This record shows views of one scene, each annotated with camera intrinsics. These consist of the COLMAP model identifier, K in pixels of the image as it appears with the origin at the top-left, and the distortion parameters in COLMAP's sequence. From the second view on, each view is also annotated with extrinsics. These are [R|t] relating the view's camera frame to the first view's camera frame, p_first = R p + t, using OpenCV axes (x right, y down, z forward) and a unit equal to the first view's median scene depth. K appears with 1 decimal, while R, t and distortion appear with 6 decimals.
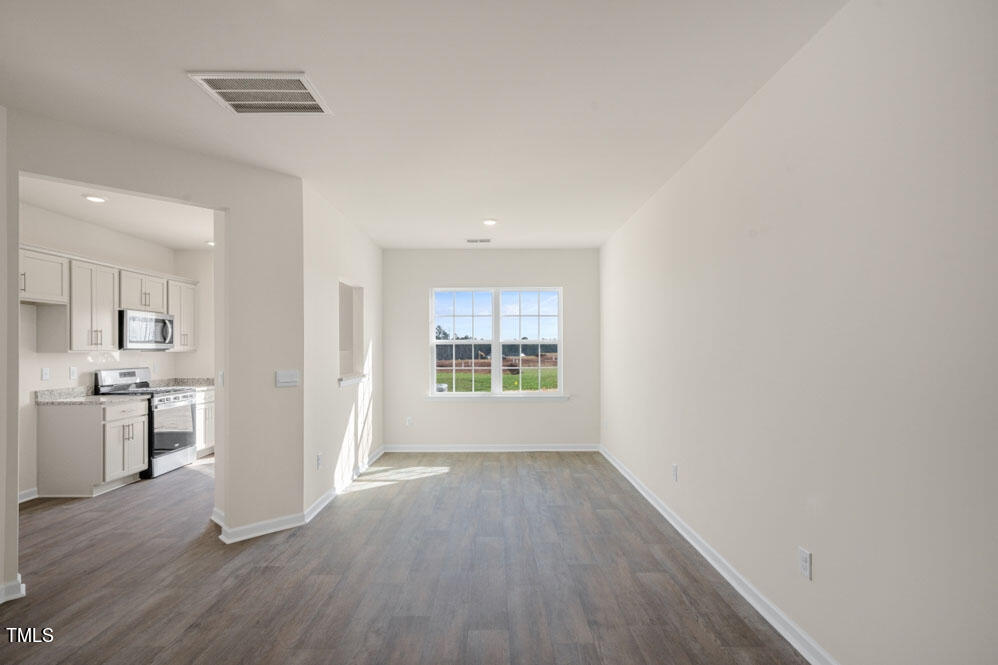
lens RADIAL K [[487.7, 0, 500.7], [0, 487.7, 347.2], [0, 0, 1]] dist [-0.002488, 0.002320]
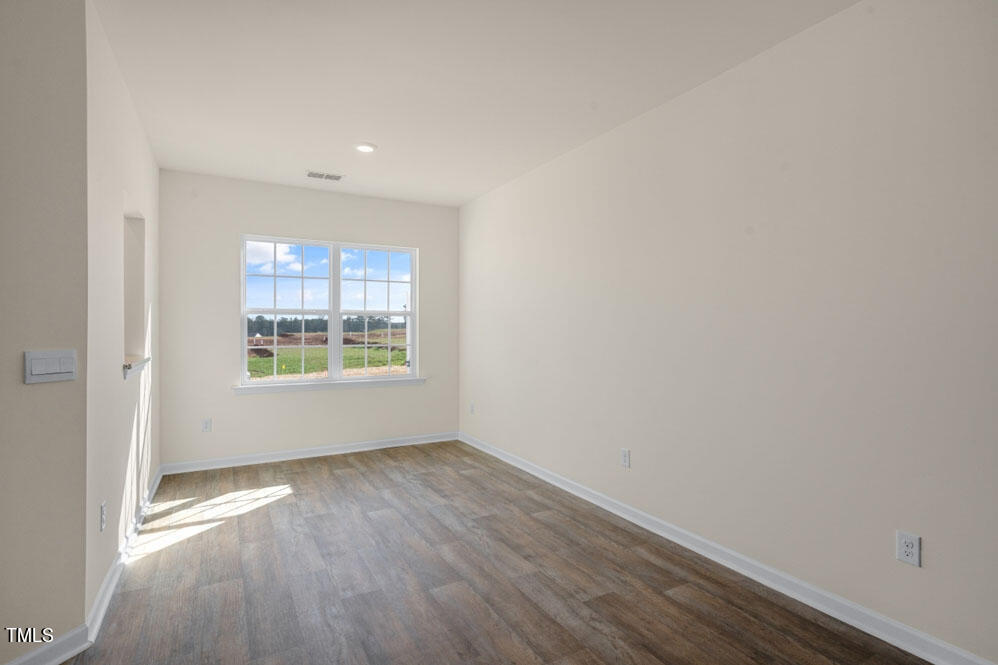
lens RADIAL K [[487.7, 0, 503.4], [0, 487.7, 331.8], [0, 0, 1]] dist [-0.002488, 0.002320]
pose [[0.872290, 0.002822, 0.488980, -0.203001], [-0.006714, 0.999958, 0.006206, 0.016896], [-0.488942, -0.008696, 0.872273, 0.250020]]
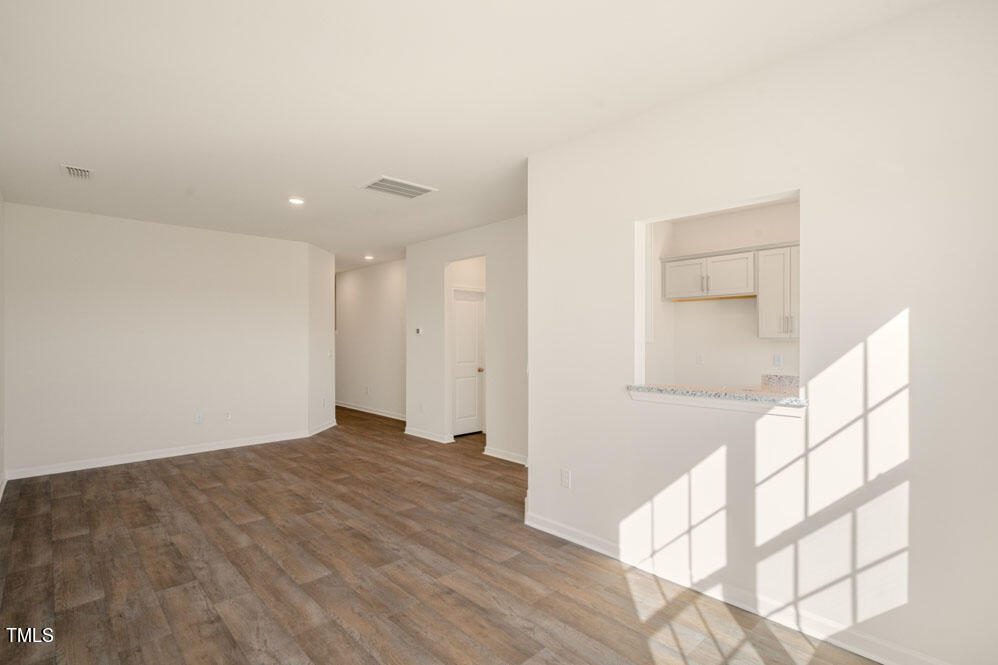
lens RADIAL K [[487.7, 0, 508.9], [0, 487.7, 341.7], [0, 0, 1]] dist [-0.002488, 0.002320]
pose [[-0.731155, 0.010571, -0.682129, 0.196807], [0.008047, 0.999944, 0.006871, 0.002299], [0.682163, -0.000466, -0.731200, 1.243226]]
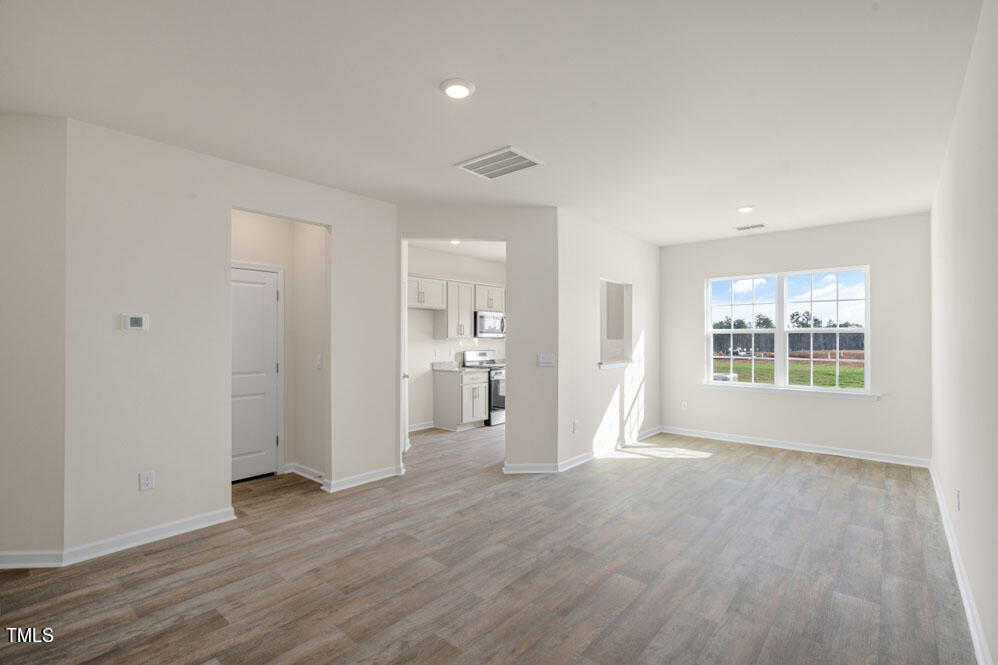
lens RADIAL K [[458.0, 0, 500.8], [0, 458.0, 338.0], [0, 0, 1]] dist [-0.004898, 0.001779]
pose [[0.755507, 0.004613, -0.655125, 0.210035], [-0.000743, 0.999981, 0.006184, -0.003149], [0.655141, -0.004185, 0.755495, -0.017457]]
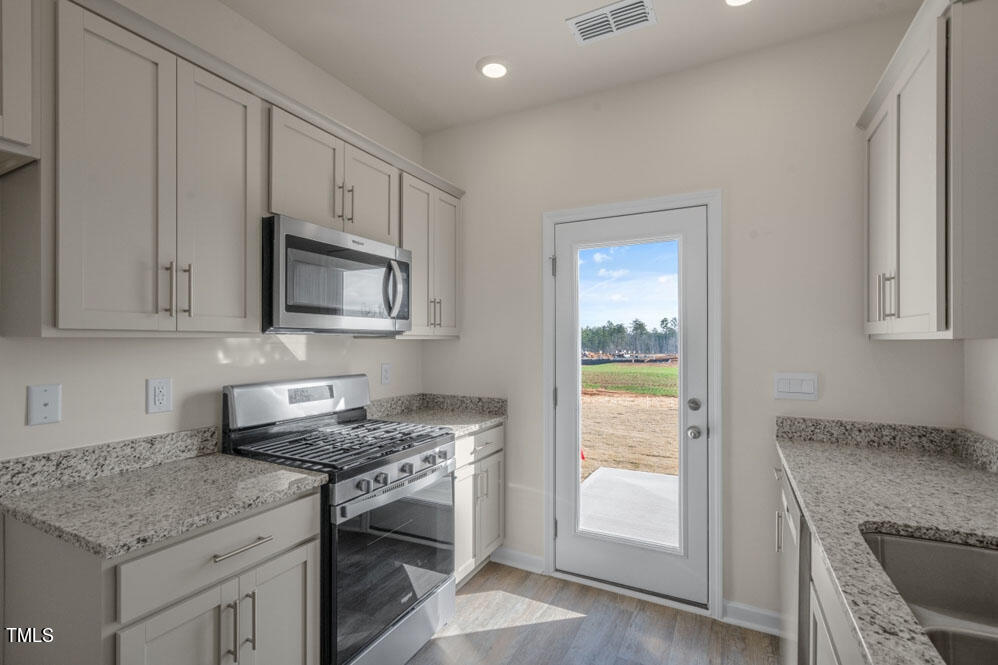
lens RADIAL K [[458.0, 0, 508.4], [0, 458.0, 341.3], [0, 0, 1]] dist [-0.004898, 0.001779]
pose [[0.889941, 0.012626, -0.455901, -0.487294], [-0.009733, 0.999915, 0.008694, 0.007962], [0.455972, -0.003299, 0.889988, 0.802290]]
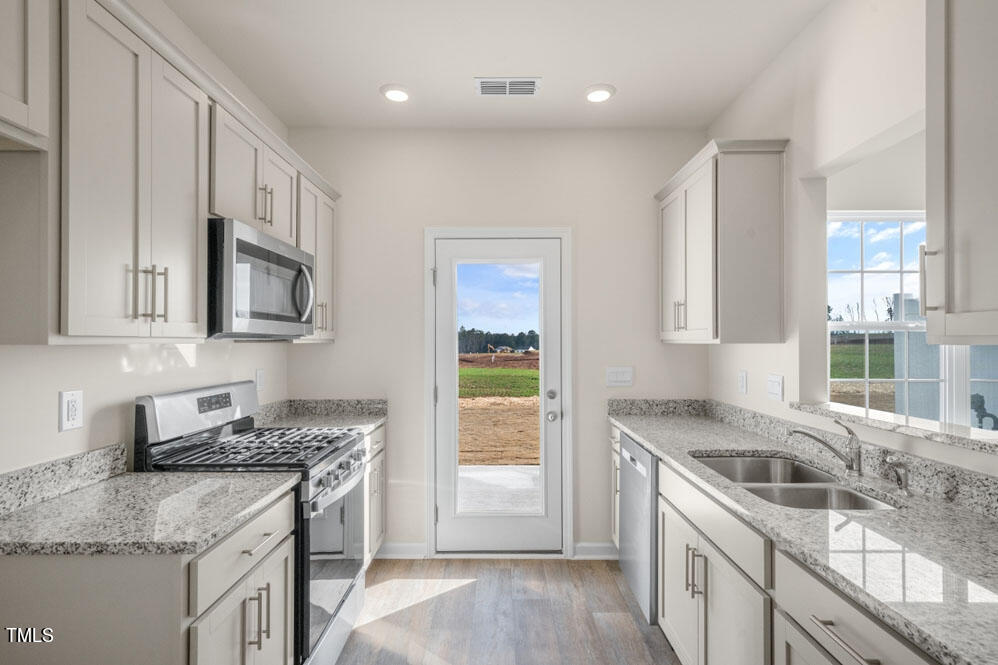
lens RADIAL K [[487.7, 0, 518.2], [0, 487.7, 338.2], [0, 0, 1]] dist [-0.002488, 0.002320]
pose [[0.999782, 0.011513, 0.017422, -0.586761], [-0.011411, 0.999917, -0.005906, 0.006000], [-0.017489, 0.005706, 0.999831, 0.671774]]
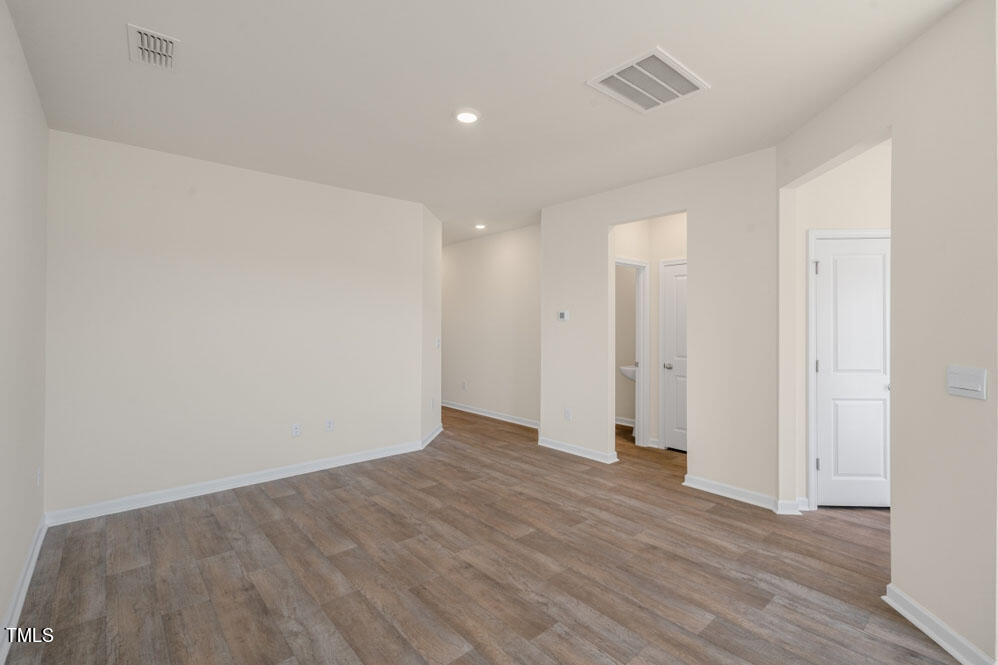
lens RADIAL K [[458.0, 0, 502.6], [0, 458.0, 310.9], [0, 0, 1]] dist [-0.004898, 0.001779]
pose [[-0.761221, -0.014540, -0.648329, 0.201547], [0.006142, 0.999542, -0.029629, -0.000325], [0.648463, -0.026537, -0.760783, 0.773729]]
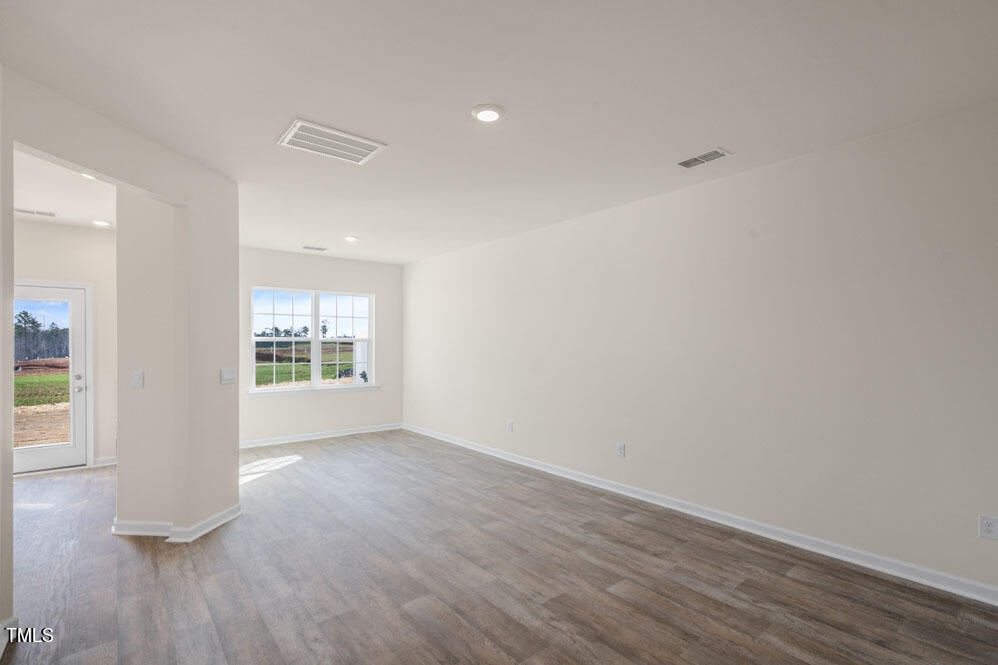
lens RADIAL K [[458.0, 0, 501.6], [0, 458.0, 349.0], [0, 0, 1]] dist [-0.004898, 0.001779]
pose [[0.776802, -0.001549, 0.629743, -0.437929], [-0.006797, 0.999918, 0.010844, -0.005707], [-0.629709, -0.012704, 0.776728, -0.088669]]
